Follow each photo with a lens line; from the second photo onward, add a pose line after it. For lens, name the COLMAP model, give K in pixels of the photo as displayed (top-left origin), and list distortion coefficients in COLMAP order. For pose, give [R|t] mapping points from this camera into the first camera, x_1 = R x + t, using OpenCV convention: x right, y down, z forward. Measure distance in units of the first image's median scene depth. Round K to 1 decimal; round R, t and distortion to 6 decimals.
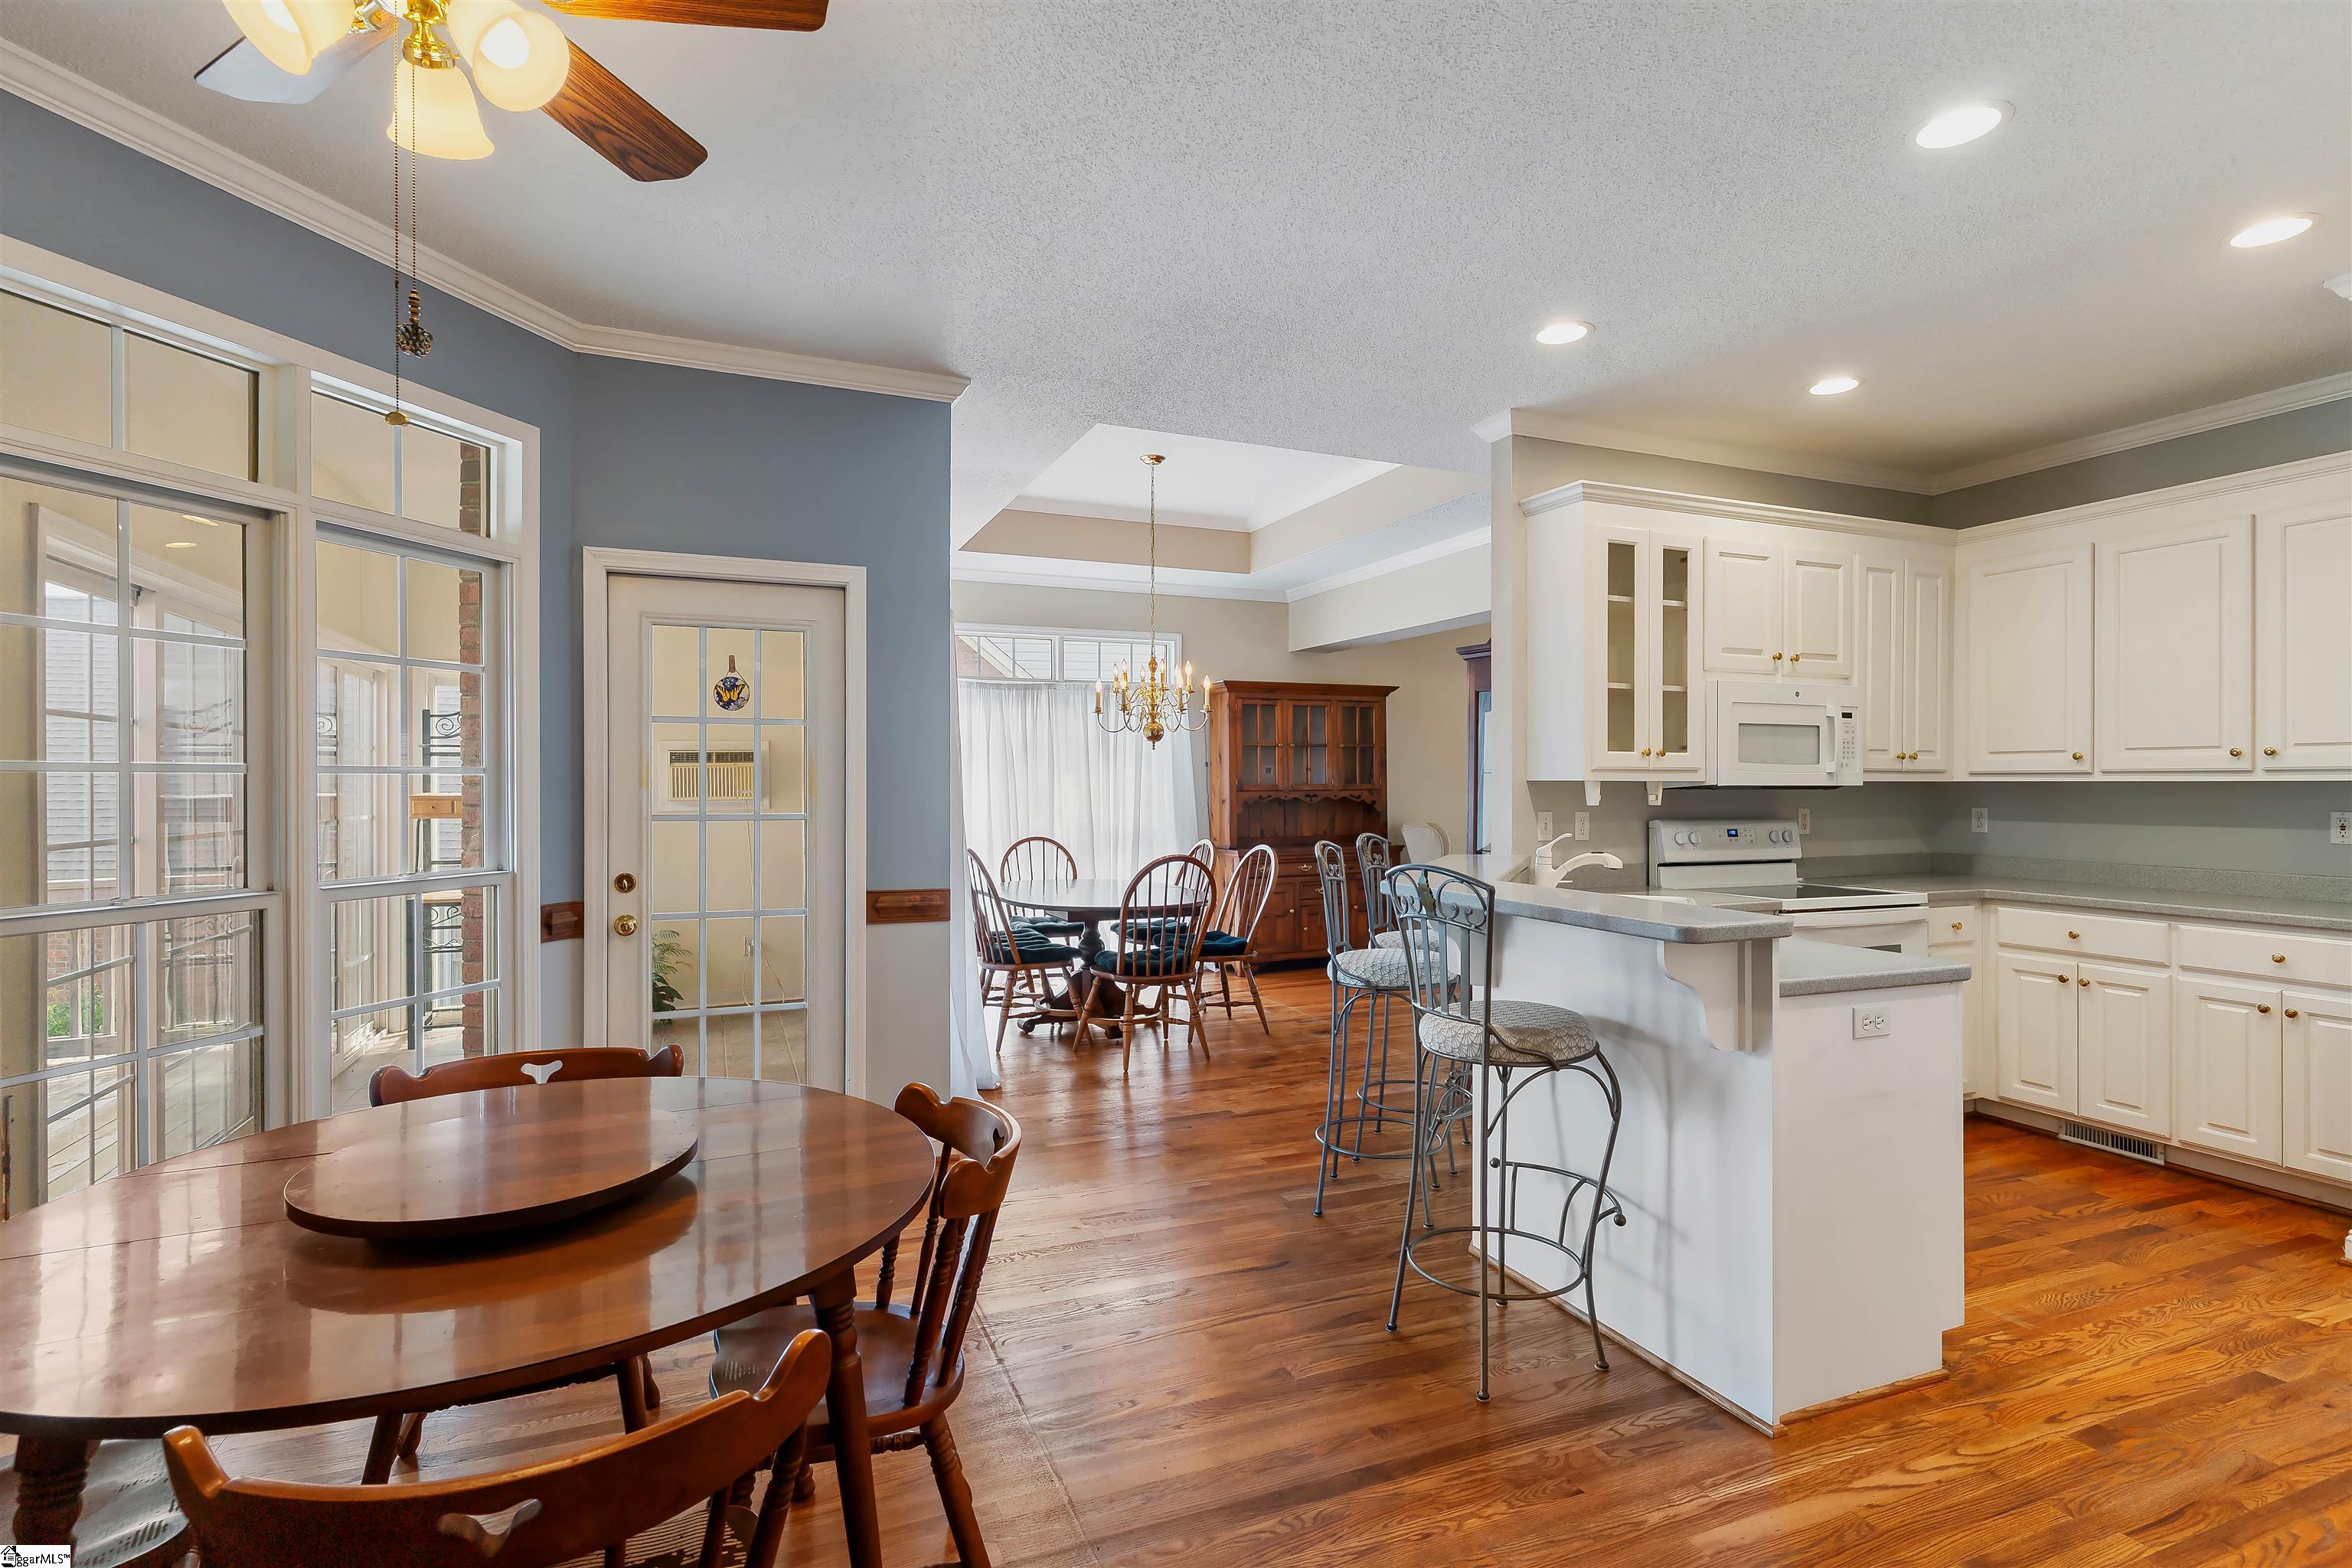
lens RADIAL K [[1126.8, 0, 1186.3], [0, 1126.8, 778.8], [0, 0, 1]] dist [0.001297, -0.000198]
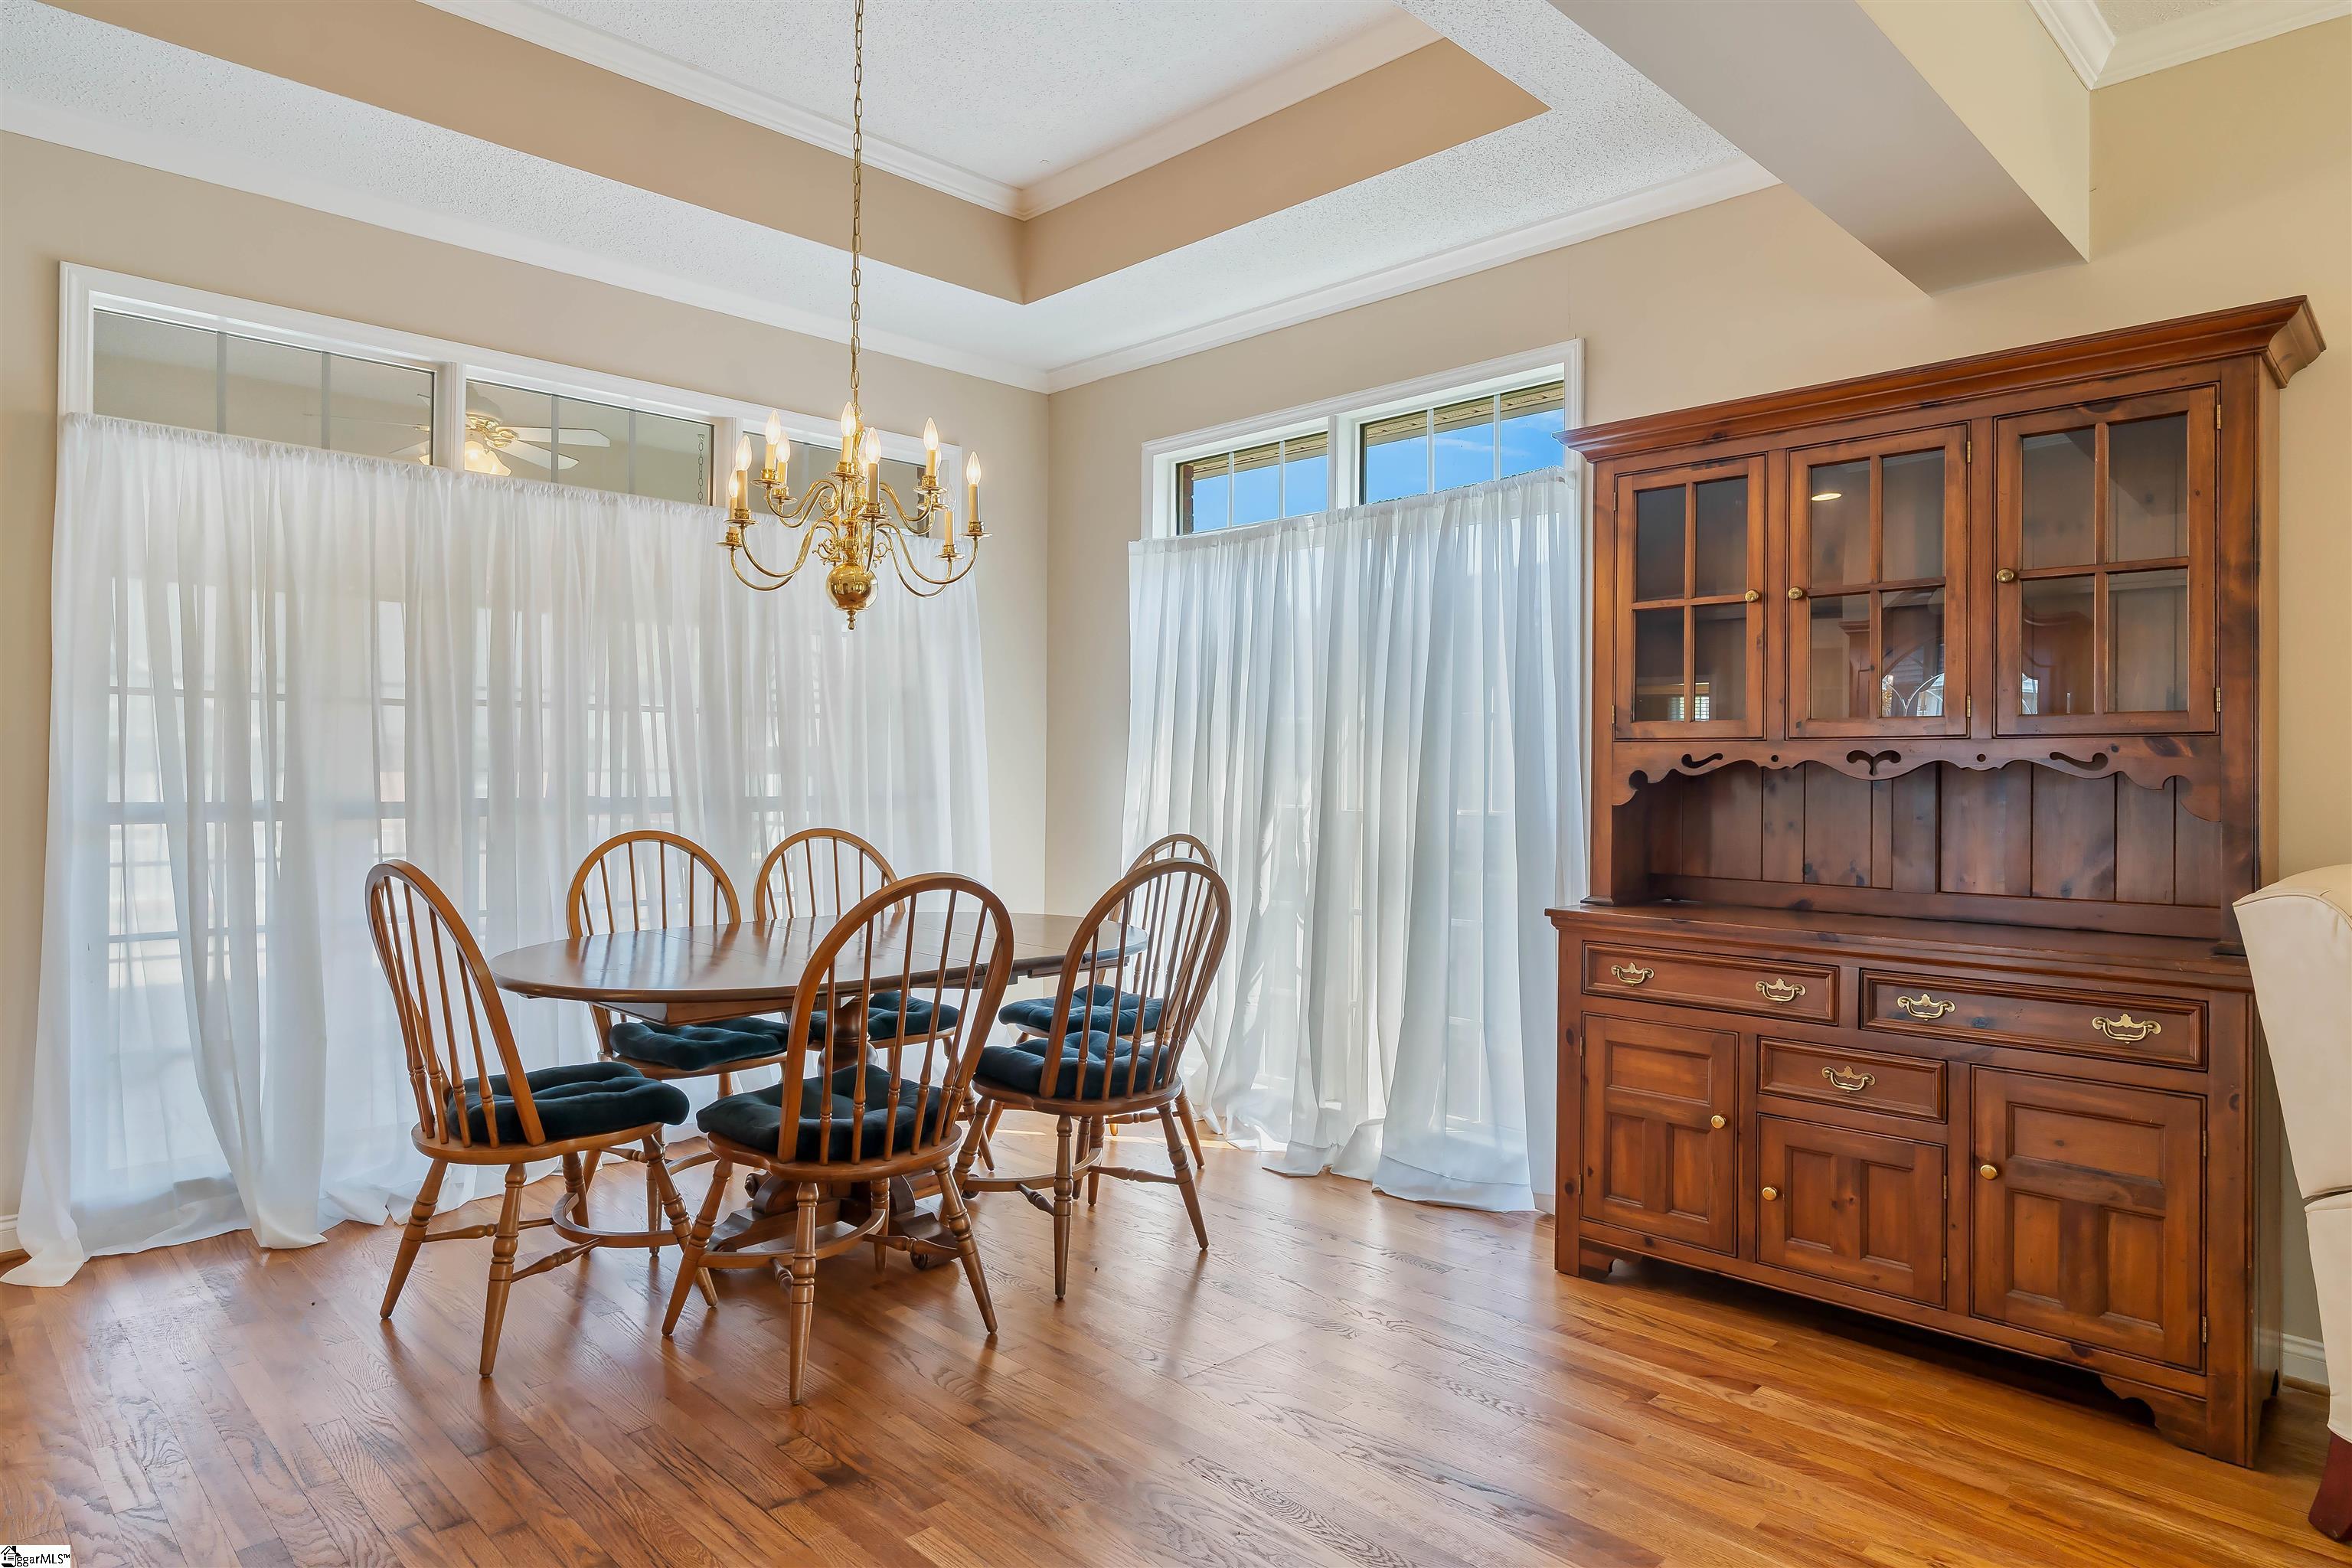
lens RADIAL K [[1361.4, 0, 1189.2], [0, 1361.4, 765.8], [0, 0, 1]] dist [0.001865, 0.000711]
pose [[0.381002, 0.004048, -0.924565, 0.709231], [-0.006840, 0.999975, 0.001560, 0.034608], [0.924549, 0.005729, 0.381020, 1.313952]]
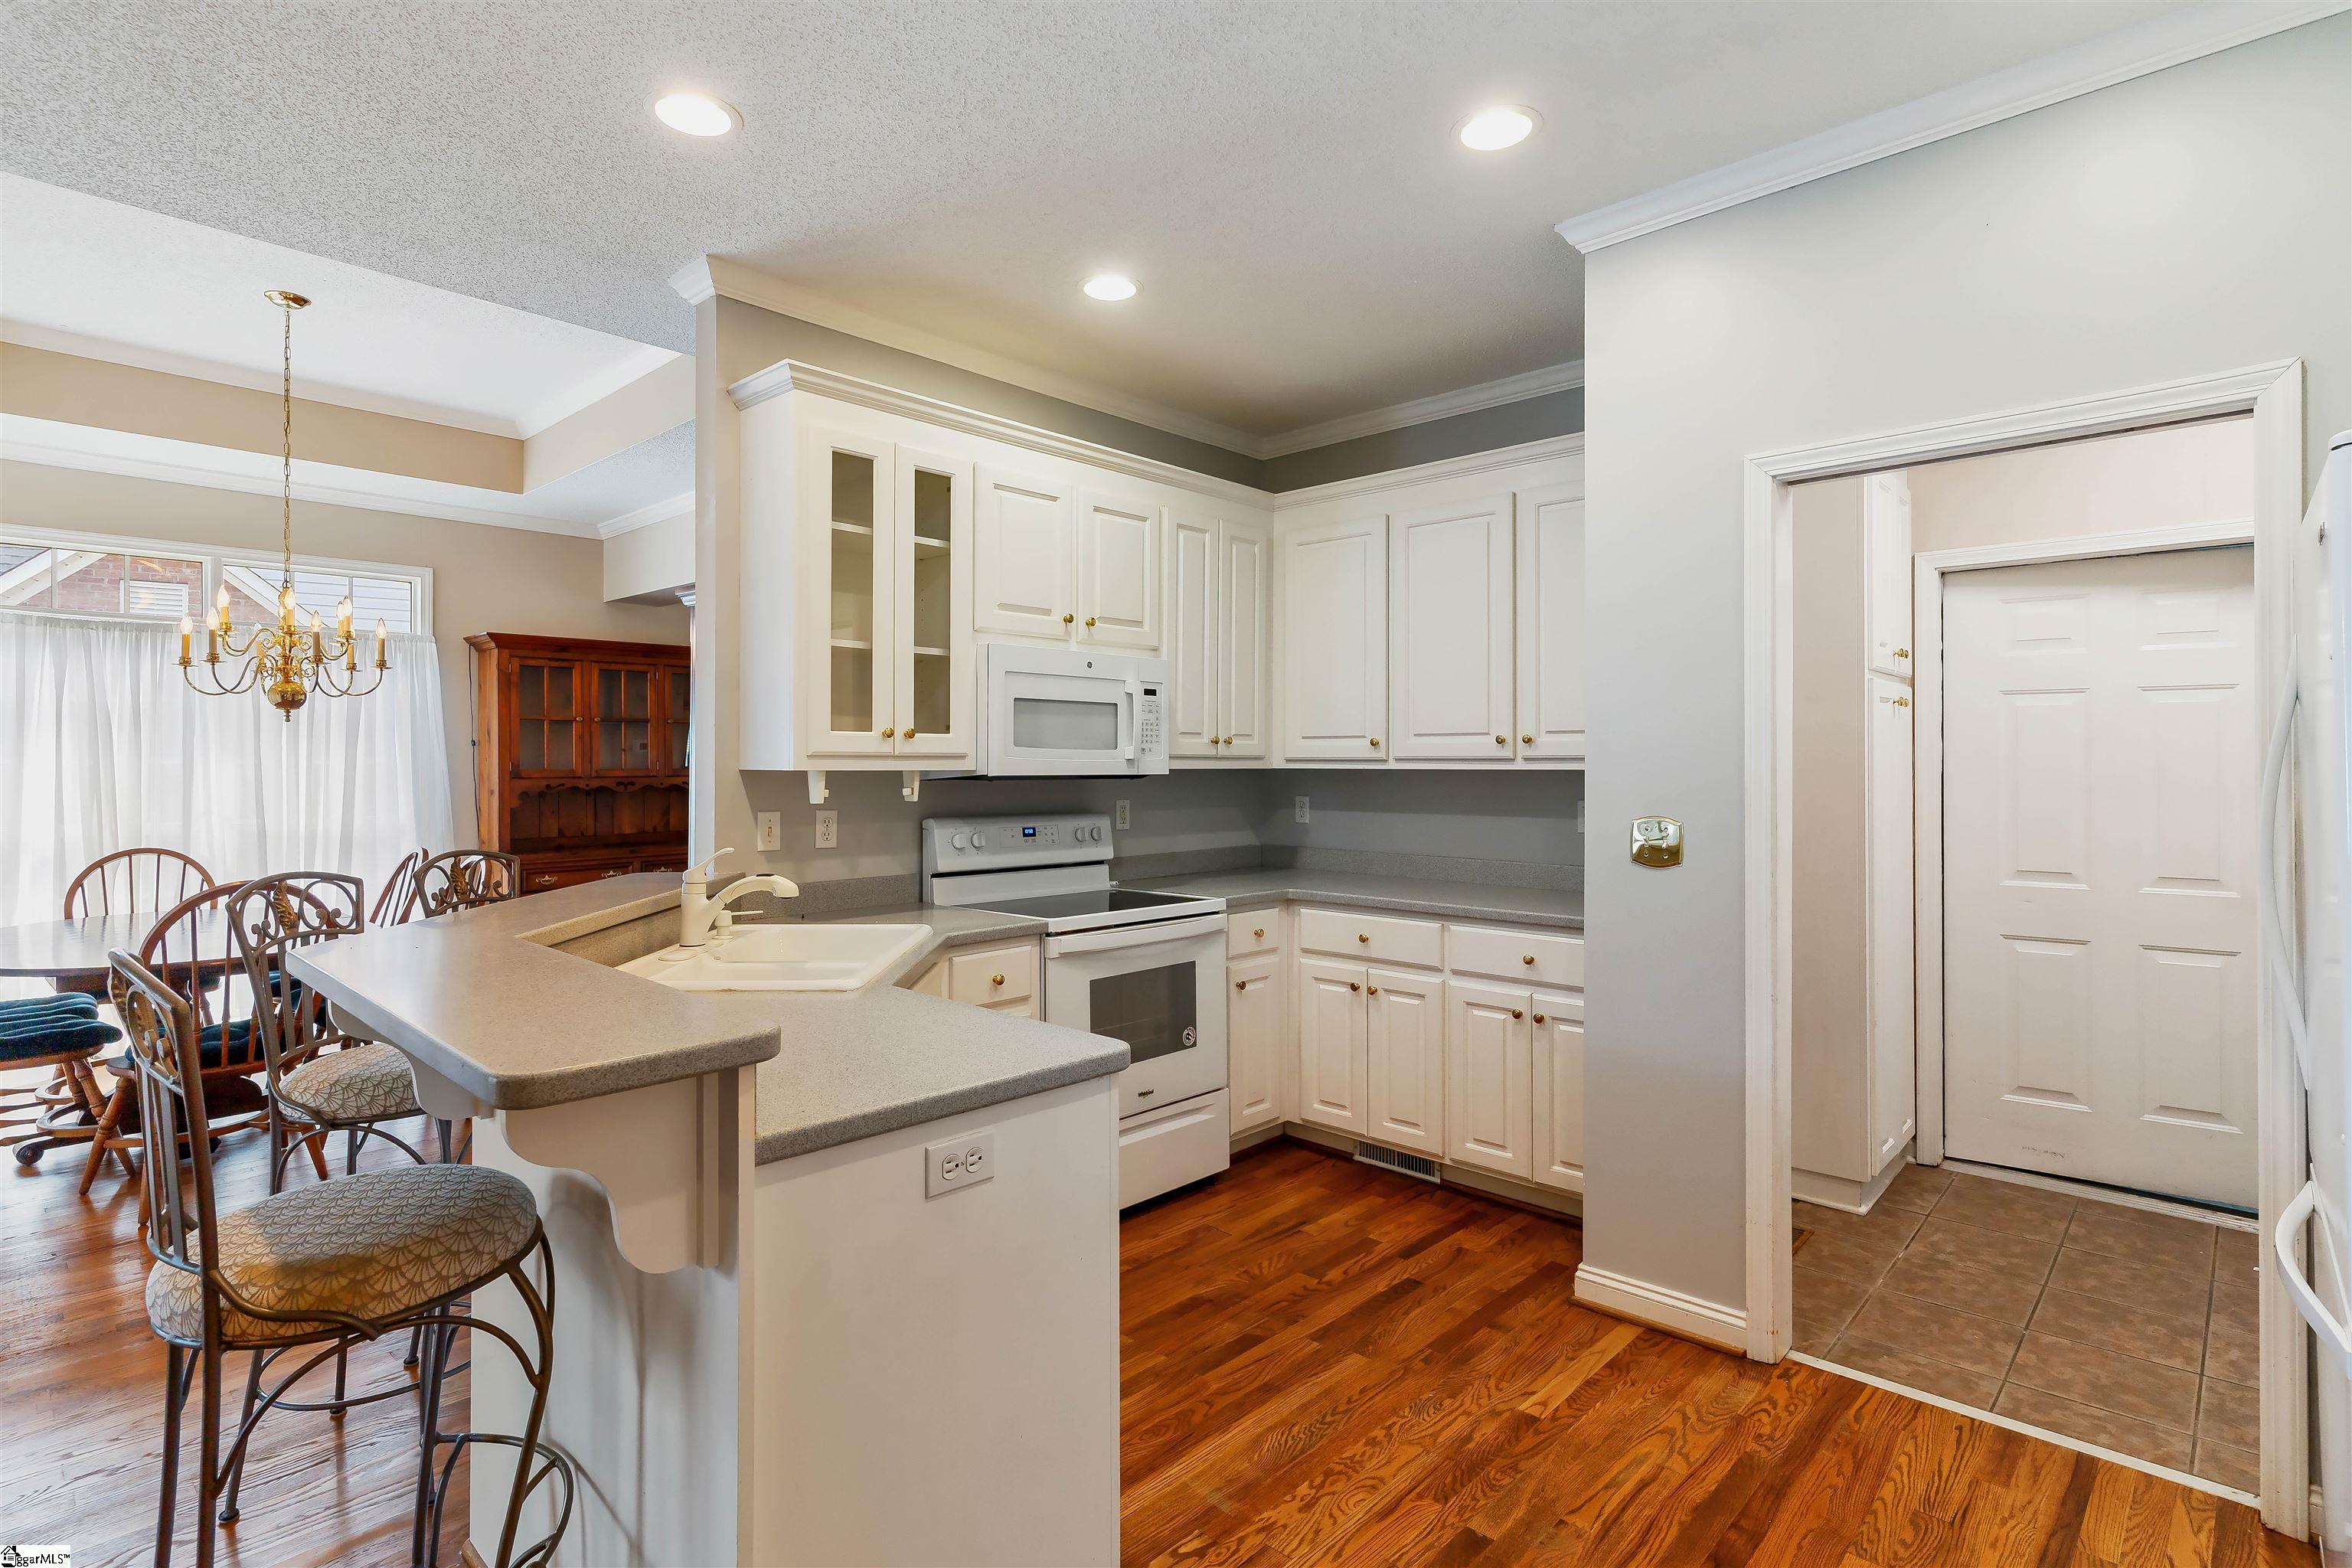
lens RADIAL K [[1142.8, 0, 1168.3], [0, 1142.8, 748.3], [0, 0, 1]] dist [0.001610, 0.000380]
pose [[0.915351, 0.005414, 0.402620, 0.258177], [-0.001985, 0.999958, -0.008935, -0.006264], [-0.402652, 0.007380, 0.915323, 0.207662]]
